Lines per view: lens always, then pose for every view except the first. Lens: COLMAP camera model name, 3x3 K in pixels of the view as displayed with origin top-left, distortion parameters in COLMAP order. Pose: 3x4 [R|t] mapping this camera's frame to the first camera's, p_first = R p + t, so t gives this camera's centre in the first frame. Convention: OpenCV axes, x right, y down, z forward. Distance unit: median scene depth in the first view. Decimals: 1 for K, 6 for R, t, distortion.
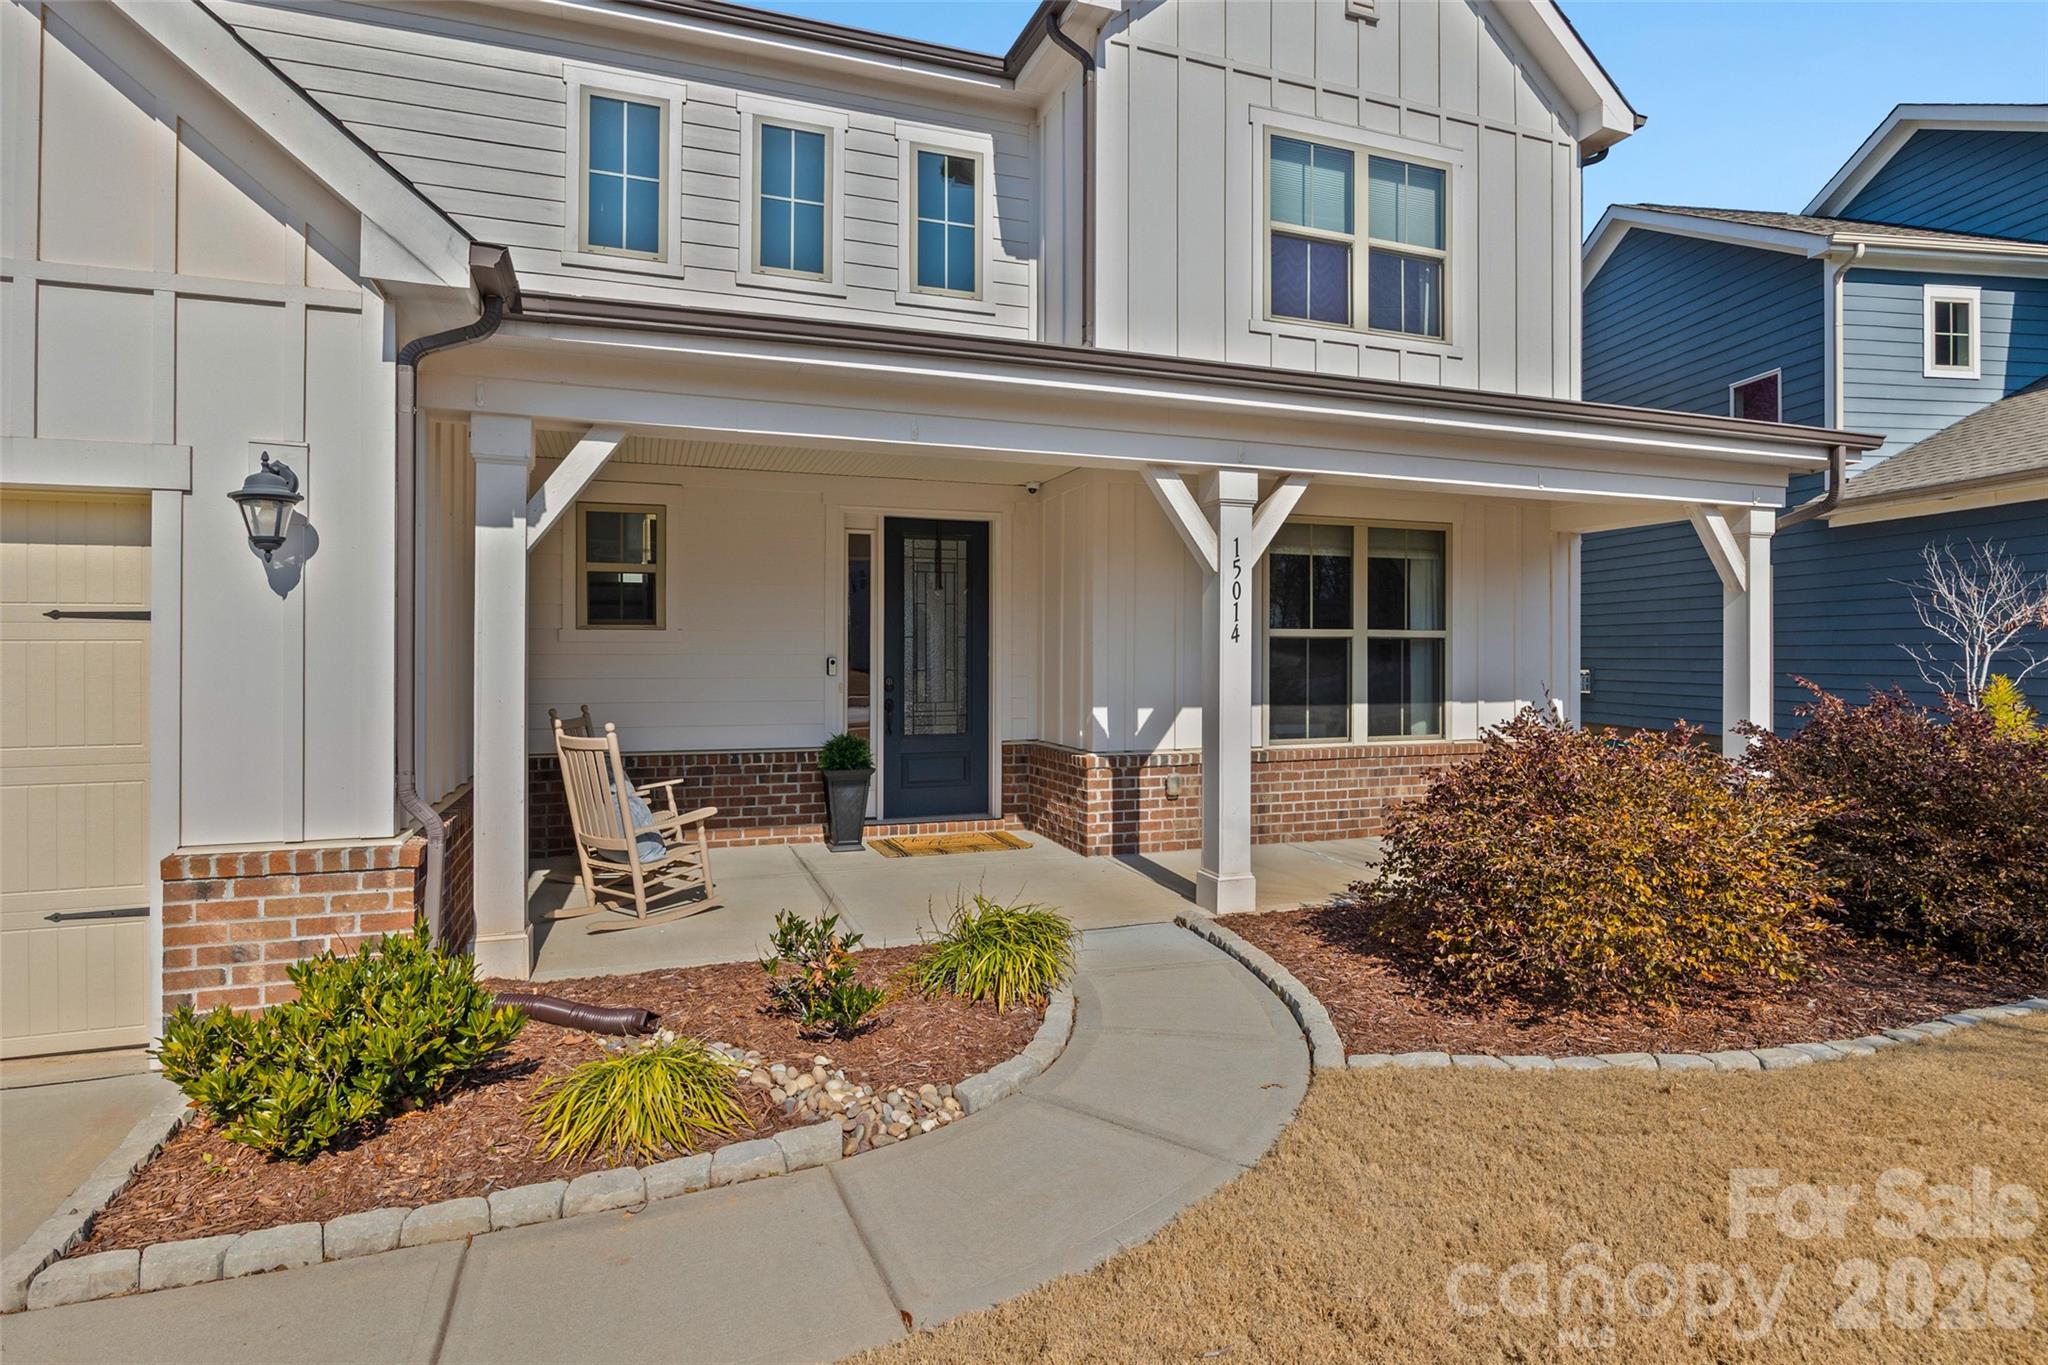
lens RADIAL K [[1066.3, 0, 1026.0], [0, 1066.3, 672.7], [0, 0, 1]] dist [0.002870, 0.000077]
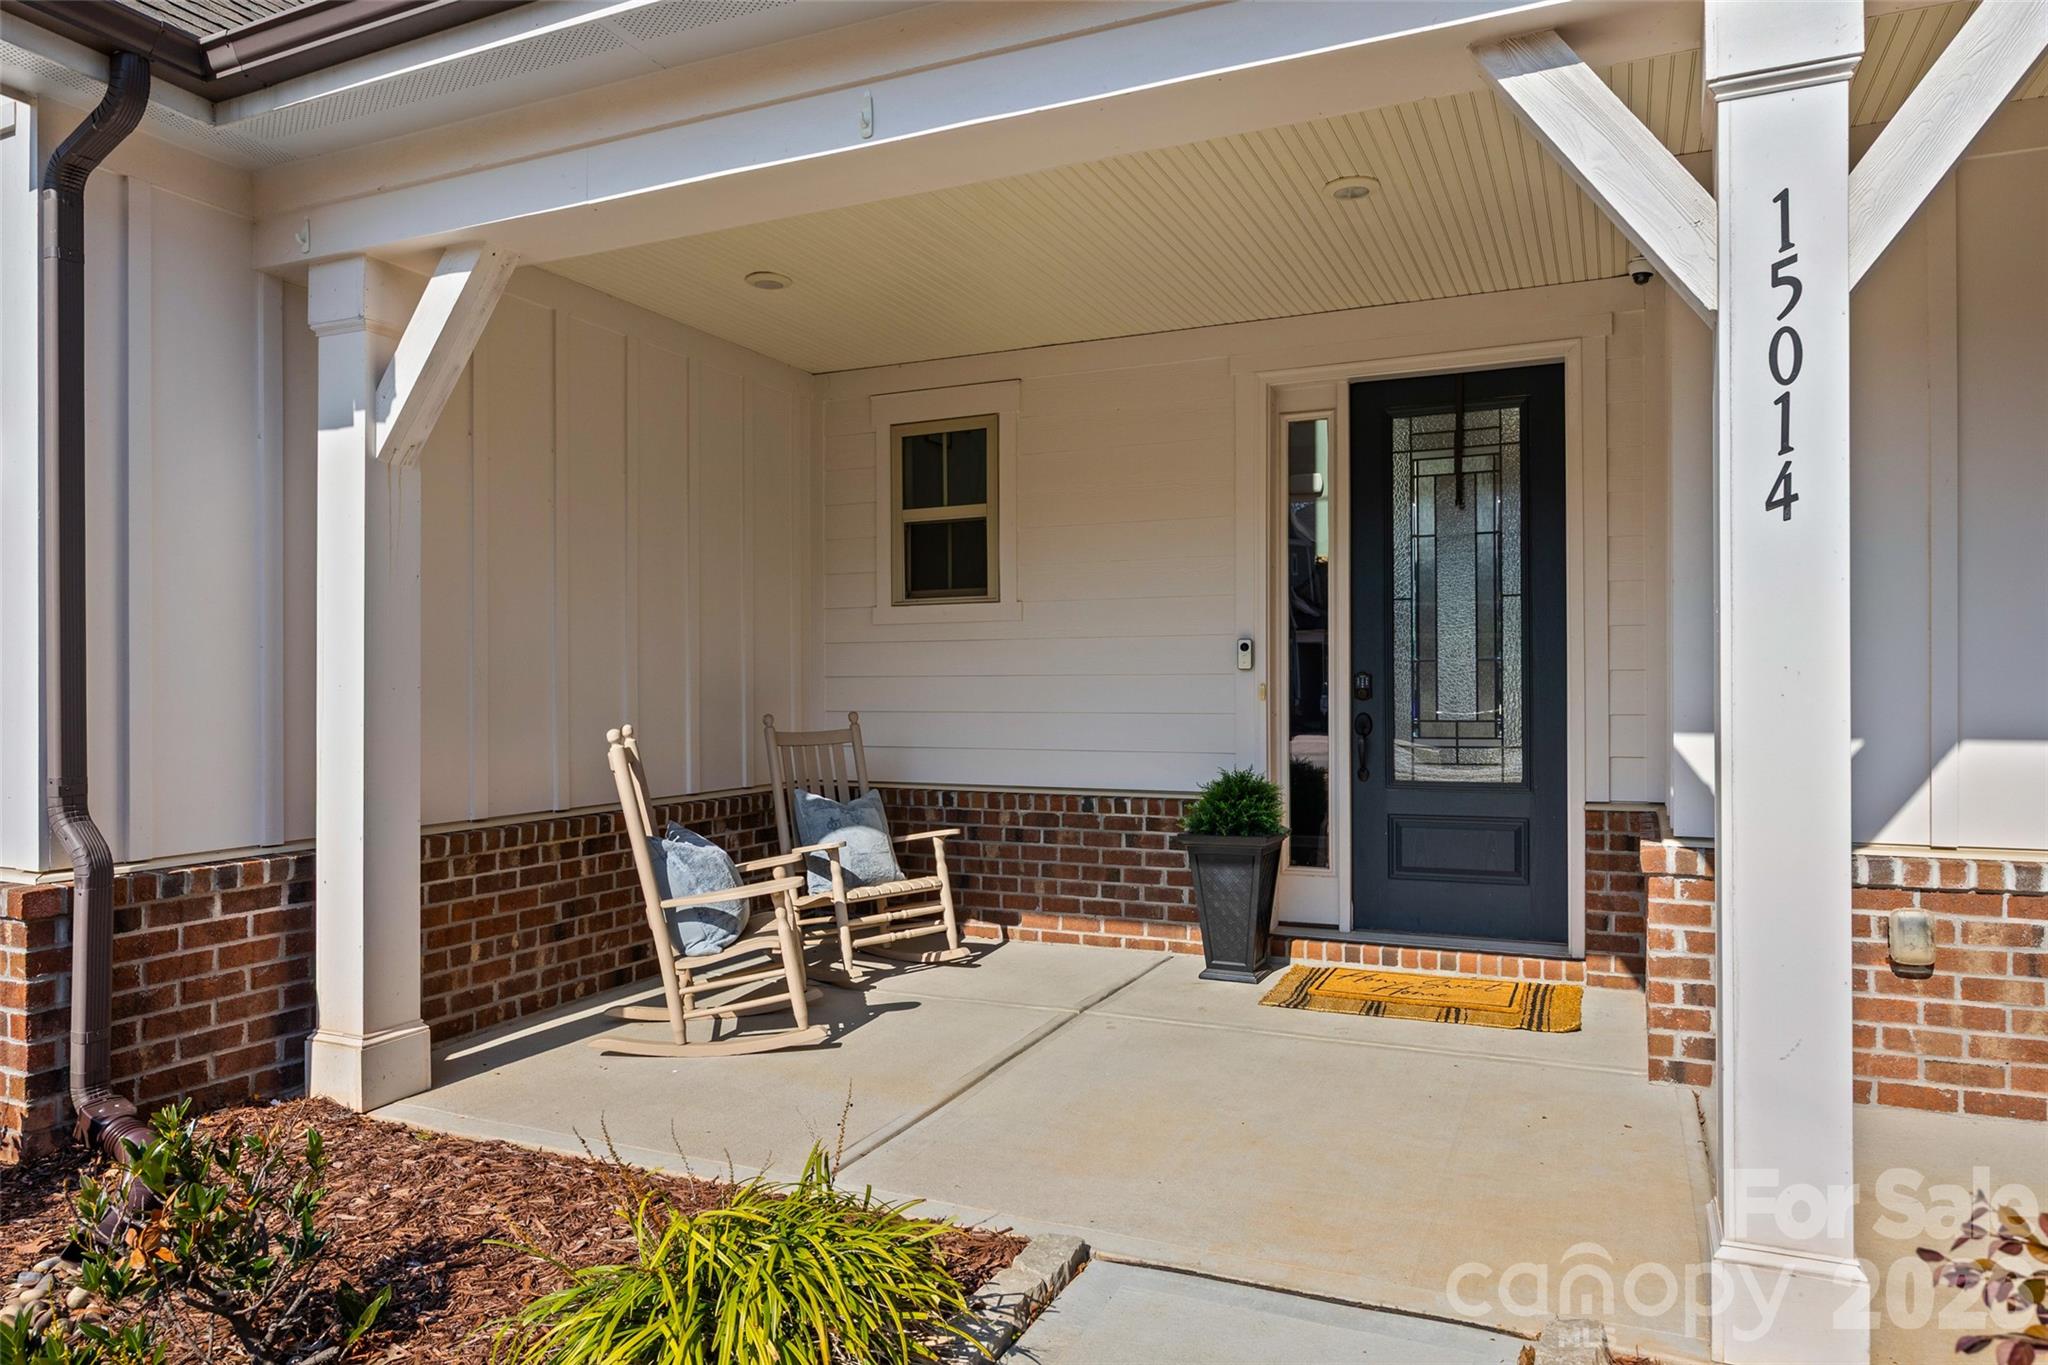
lens RADIAL K [[1300.7, 0, 1022.7], [0, 1300.7, 685.3], [0, 0, 1]] dist [-0.003782, -0.002782]
pose [[0.717410, -0.004604, -0.696636, 0.228192], [-0.004031, 0.999934, -0.010760, 0.019501], [0.696640, 0.010528, 0.717344, 0.425560]]
